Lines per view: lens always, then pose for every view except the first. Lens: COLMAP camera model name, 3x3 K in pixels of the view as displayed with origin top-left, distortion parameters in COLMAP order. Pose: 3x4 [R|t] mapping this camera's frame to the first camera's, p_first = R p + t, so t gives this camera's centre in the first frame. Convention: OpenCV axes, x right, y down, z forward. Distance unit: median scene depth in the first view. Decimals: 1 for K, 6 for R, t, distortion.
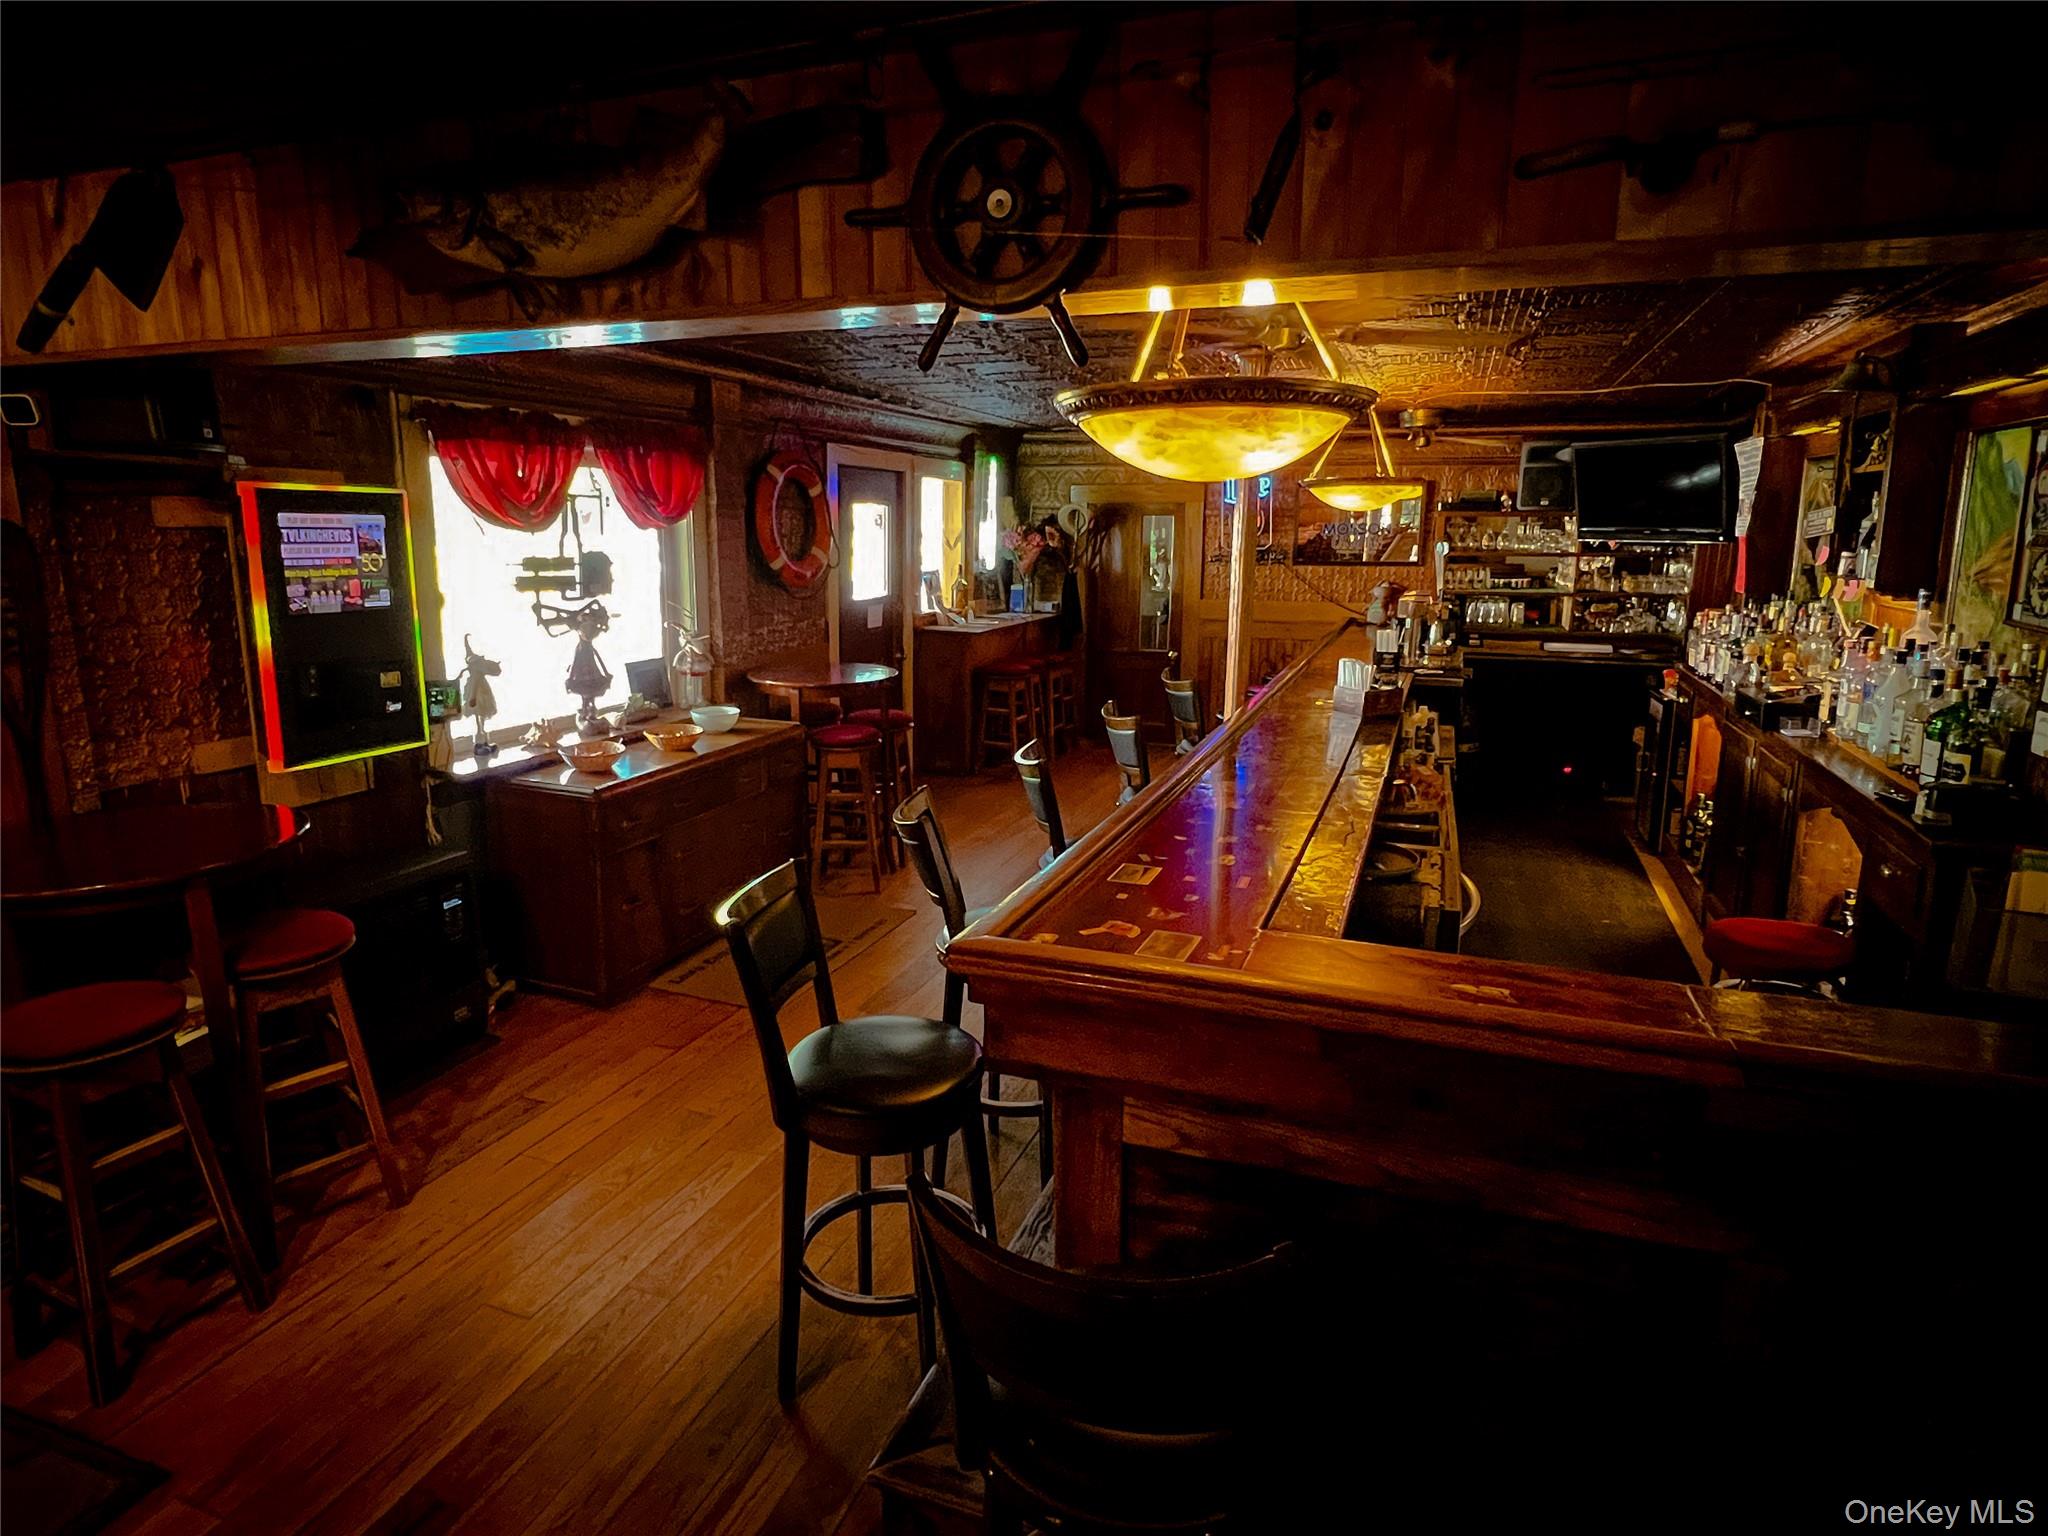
lens RADIAL K [[1137.6, 0, 1019.7], [0, 1137.6, 768.8], [0, 0, 1]] dist [-0.000008, -0.001801]
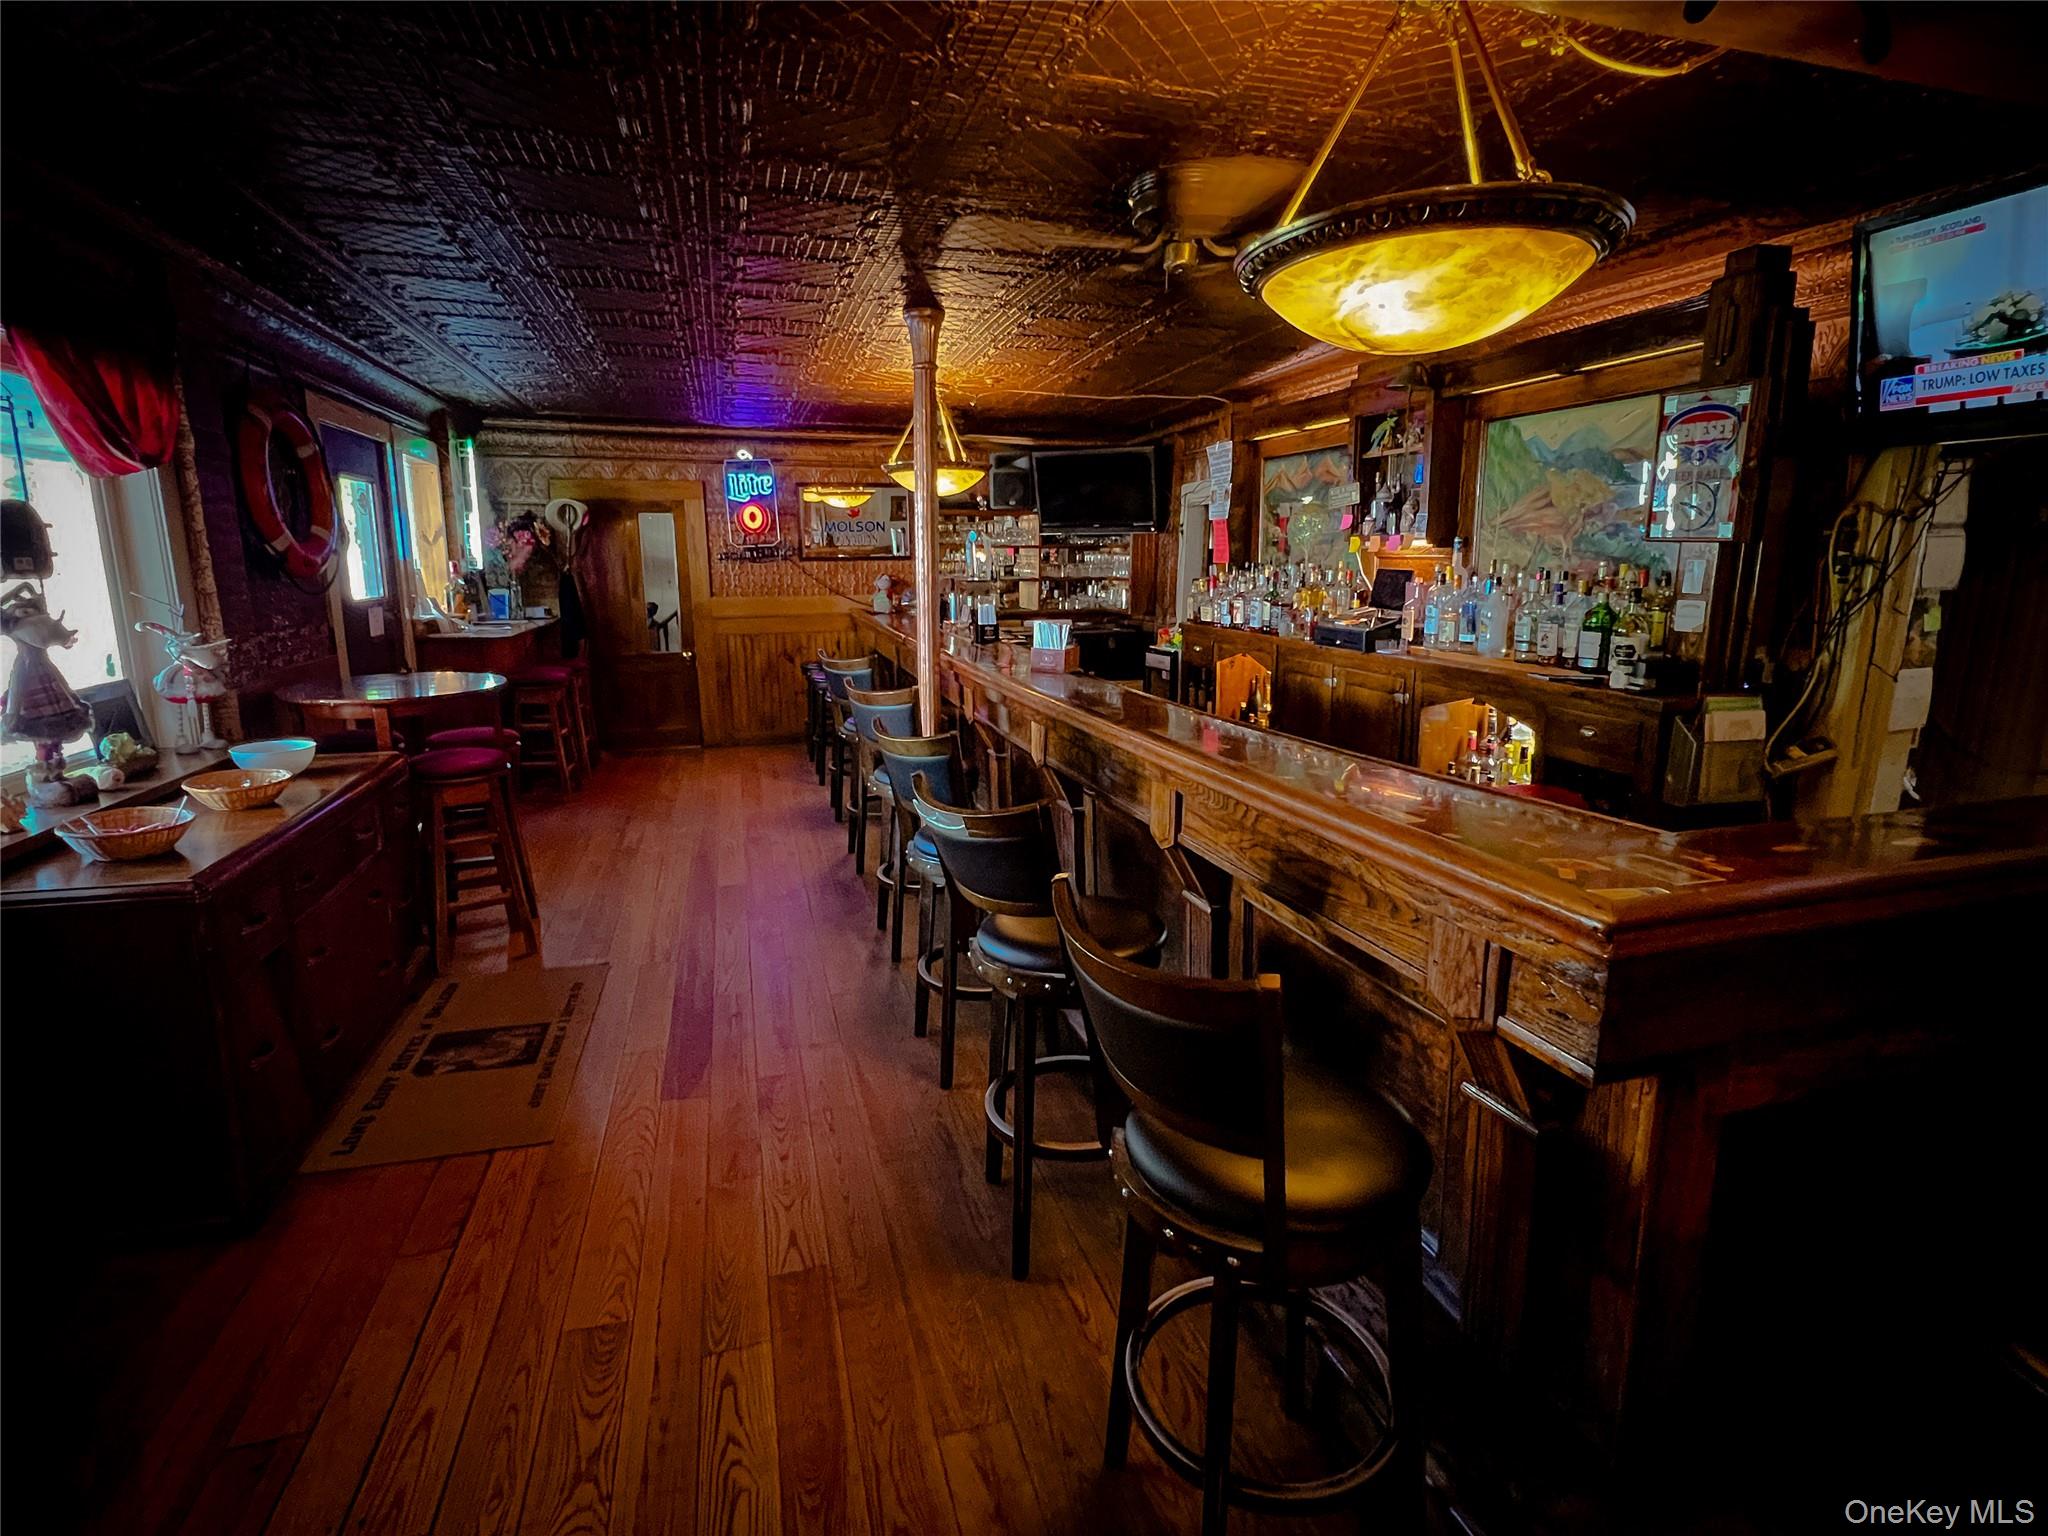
lens RADIAL K [[975.3, 0, 1016.3], [0, 975.3, 765.0], [0, 0, 1]] dist [0.000784, 0.000479]
pose [[0.802085, -0.132803, 0.582256, -0.376833], [0.133552, 0.990157, 0.041864, -0.008012], [-0.582085, 0.044183, 0.811927, 0.399270]]
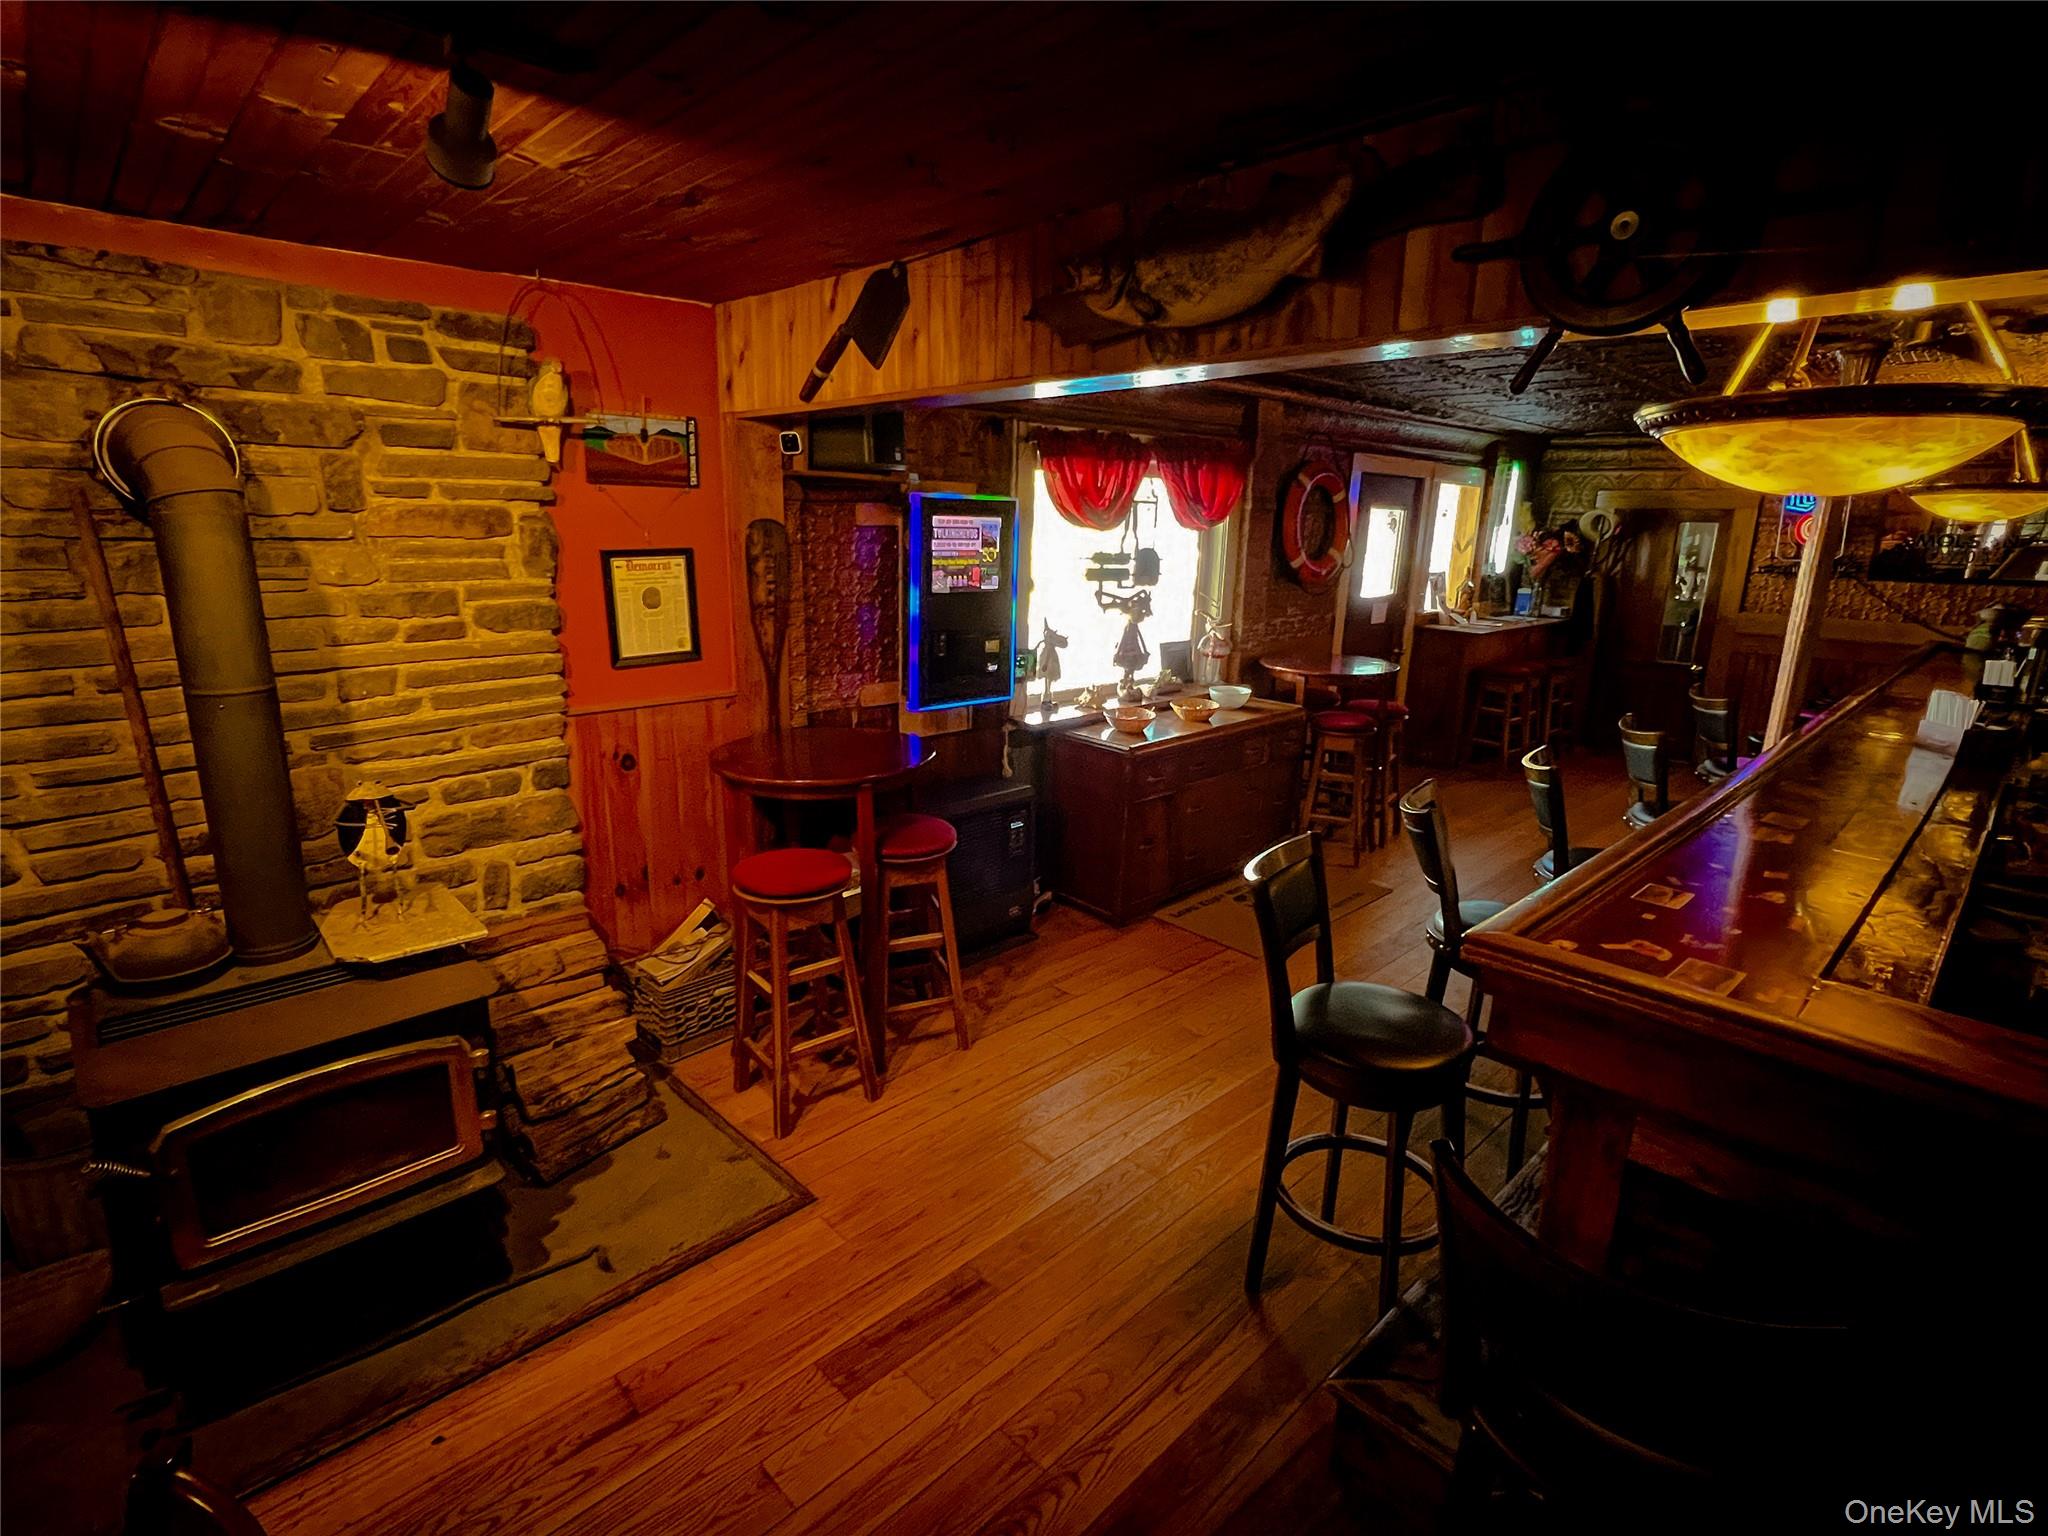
lens RADIAL K [[1003.3, 0, 1024.0], [0, 1003.3, 768.0], [0, 0, 1]] dist [0.000389, -0.000109]
pose [[0.900647, 0.115467, -0.418929, -0.030950], [-0.103685, 0.993308, 0.050870, -0.003125], [0.421999, -0.002379, 0.906593, -0.016479]]
